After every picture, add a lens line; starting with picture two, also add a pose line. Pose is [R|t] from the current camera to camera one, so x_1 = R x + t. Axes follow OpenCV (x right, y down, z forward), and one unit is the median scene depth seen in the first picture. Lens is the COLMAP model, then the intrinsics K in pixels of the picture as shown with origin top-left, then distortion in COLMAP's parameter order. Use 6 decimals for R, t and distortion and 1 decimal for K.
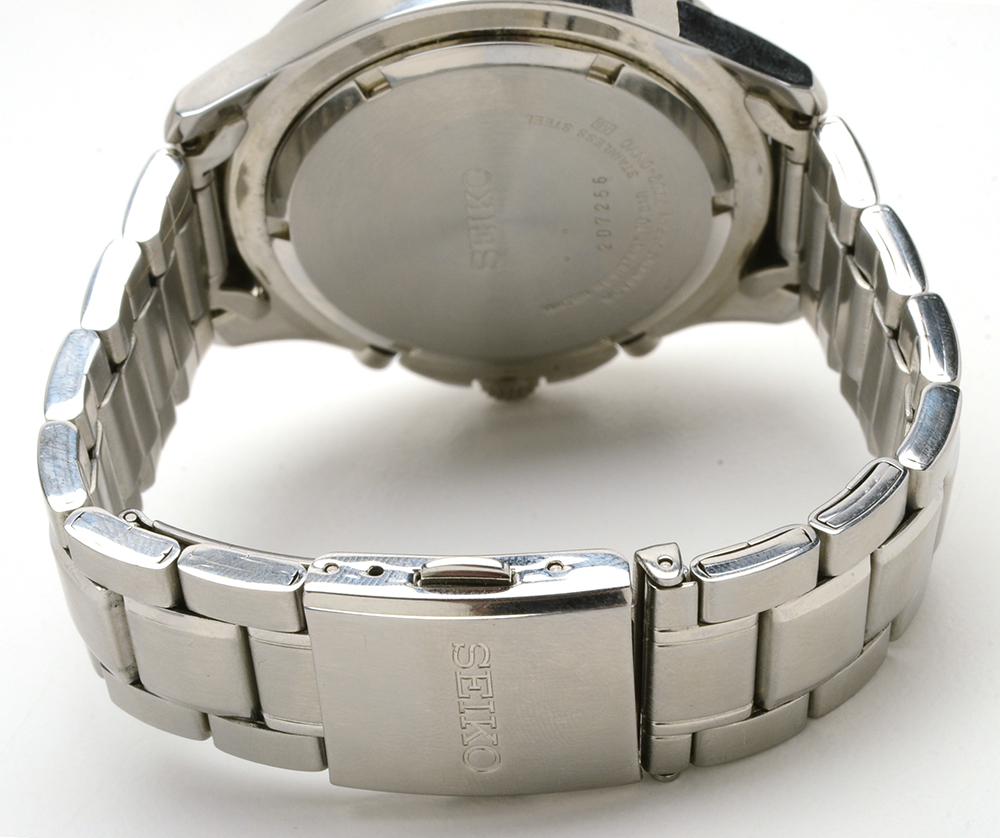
lens RADIAL K [[2876.4, 0, 500.0], [0, 2876.4, 419.0], [0, 0, 1]] dist [-0.063424, -0.329049]
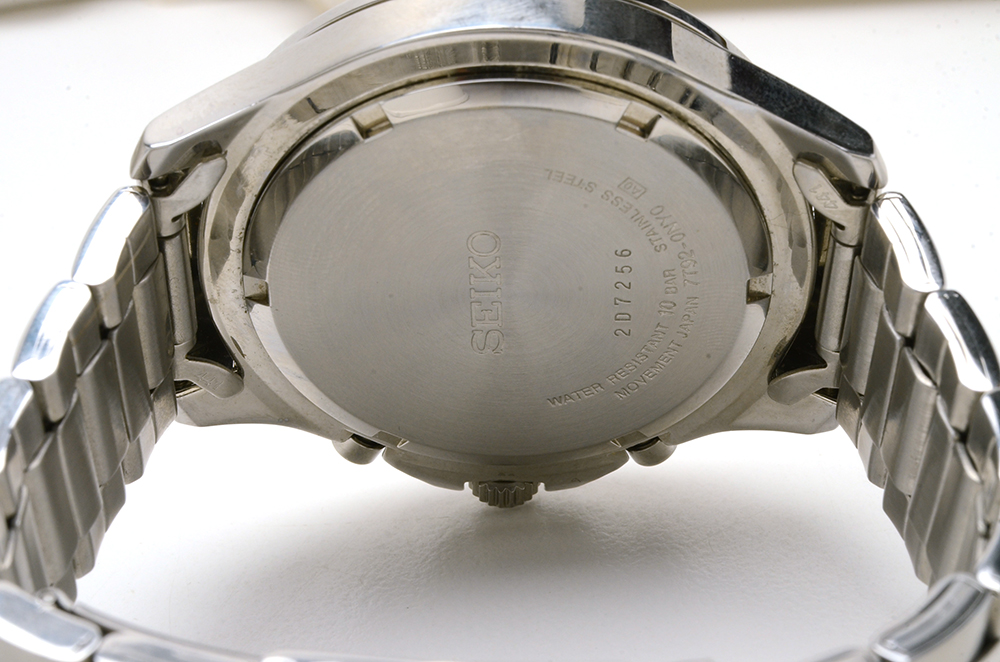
lens RADIAL K [[2777.5, 0, 530.8], [0, 2777.5, 331.8], [0, 0, 1]] dist [0.003831, -0.838250]
pose [[0.998418, 0.054542, 0.013669, -0.003980], [-0.053239, 0.995186, -0.082282, 0.013096], [-0.018091, 0.081424, 0.996515, 0.159142]]
